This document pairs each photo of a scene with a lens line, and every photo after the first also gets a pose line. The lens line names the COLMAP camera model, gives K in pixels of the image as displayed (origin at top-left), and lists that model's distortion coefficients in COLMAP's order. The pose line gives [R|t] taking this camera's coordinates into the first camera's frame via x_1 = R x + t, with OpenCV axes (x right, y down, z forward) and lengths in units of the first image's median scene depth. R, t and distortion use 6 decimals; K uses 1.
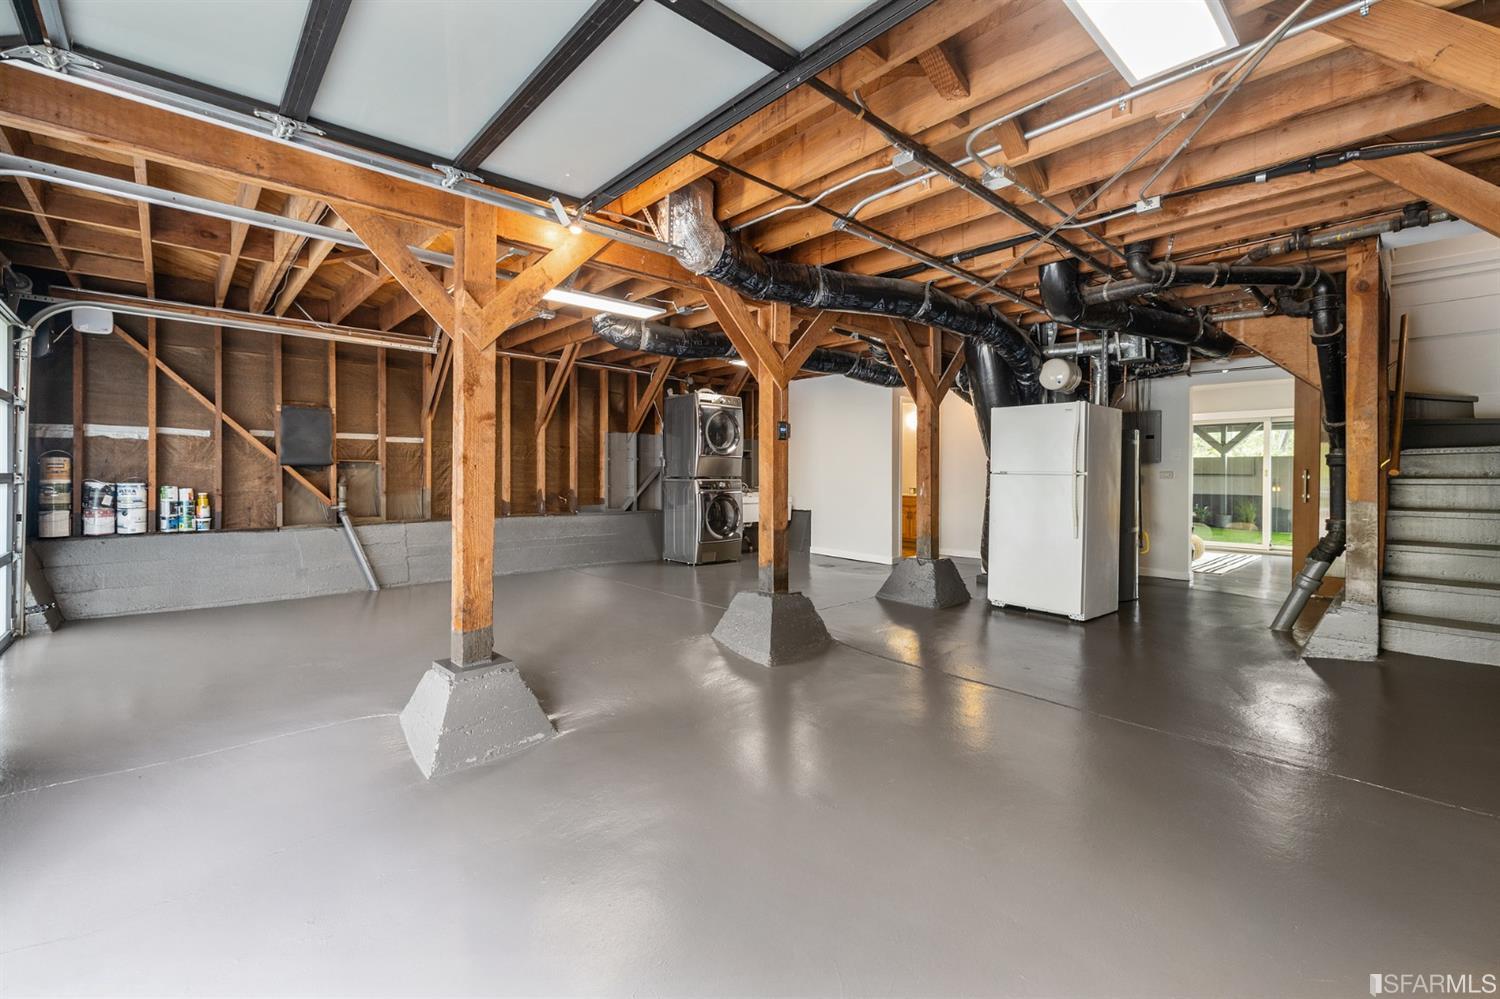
lens RADIAL K [[646.2, 0, 749.8], [0, 646.2, 487.4], [0, 0, 1]] dist [-0.002504, -0.000211]
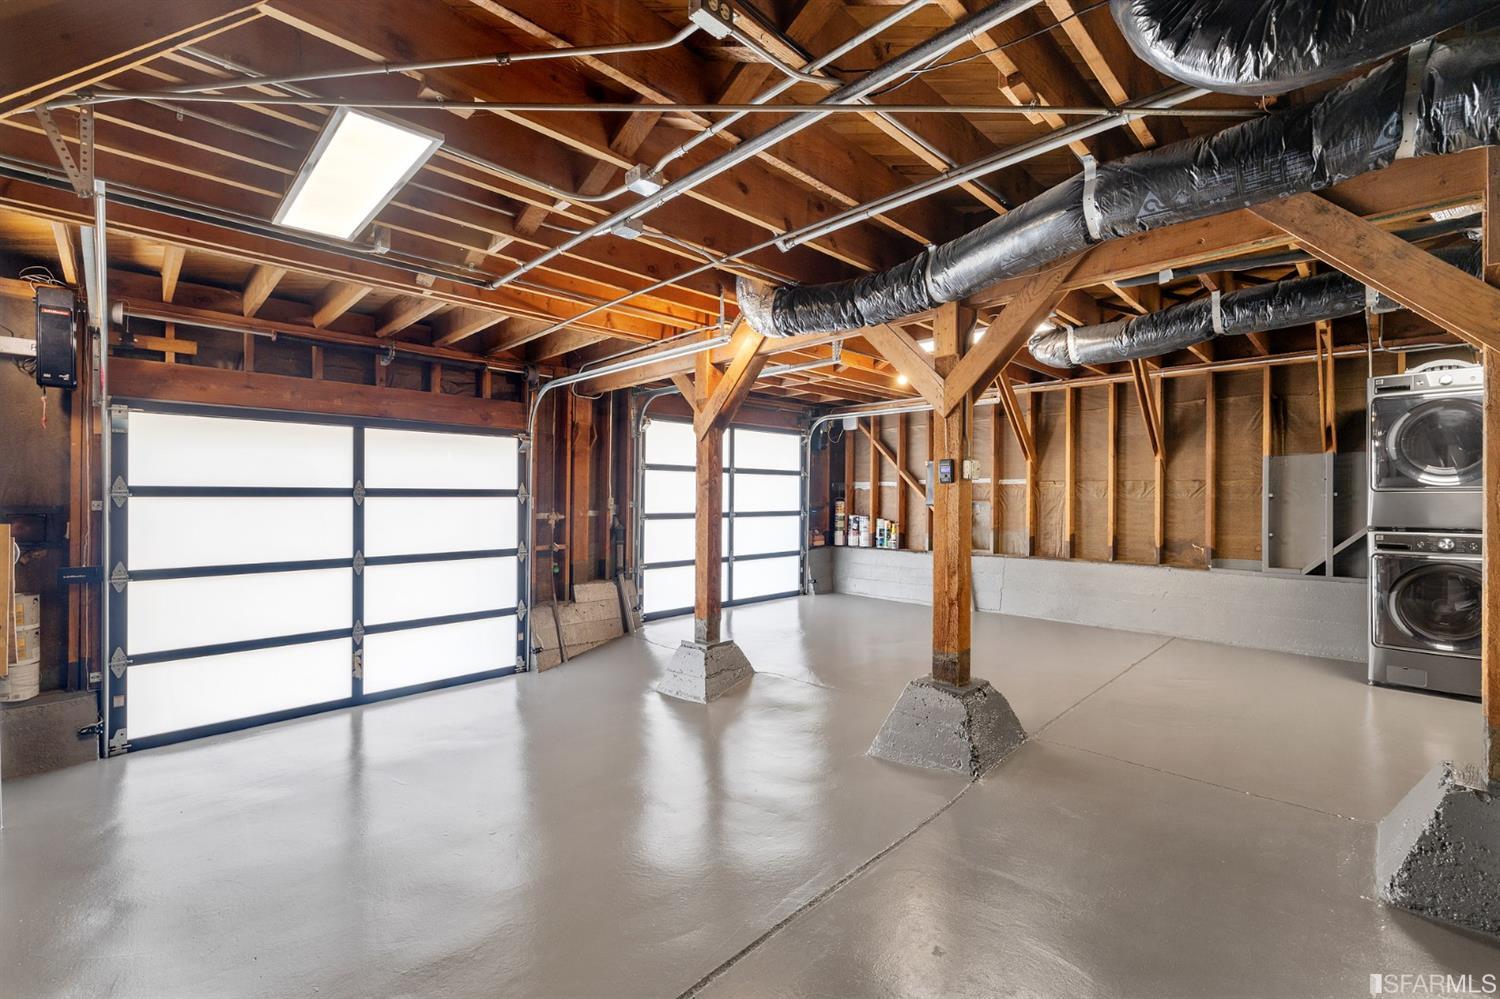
lens RADIAL K [[646.2, 0, 752.3], [0, 646.2, 497.5], [0, 0, 1]] dist [-0.002504, -0.000211]
pose [[0.049681, -0.002945, -0.998761, 0.699107], [-0.019648, 0.999799, -0.003925, -0.043577], [0.998572, 0.019819, 0.049613, 0.625754]]
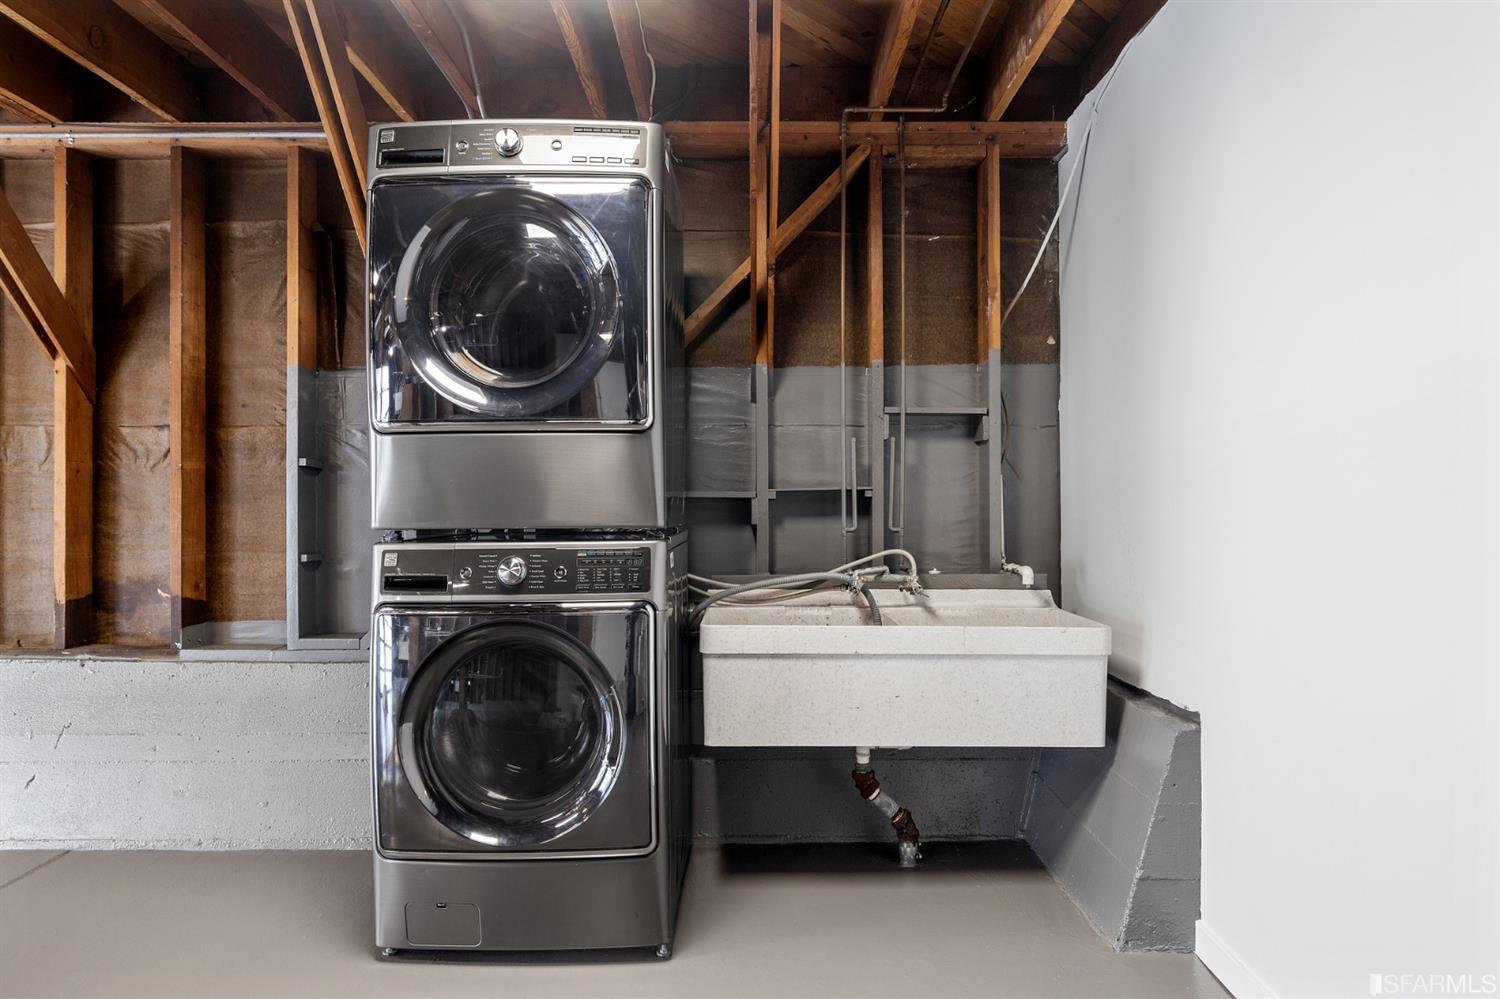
lens RADIAL K [[945.9, 0, 748.8], [0, 945.9, 502.2], [0, 0, 1]] dist [-0.001572, -0.000268]
pose [[0.742529, -0.009925, -0.669740, 0.327252], [-0.001199, 0.999869, -0.016147, -0.031053], [0.669813, 0.012793, 0.742420, 1.270103]]
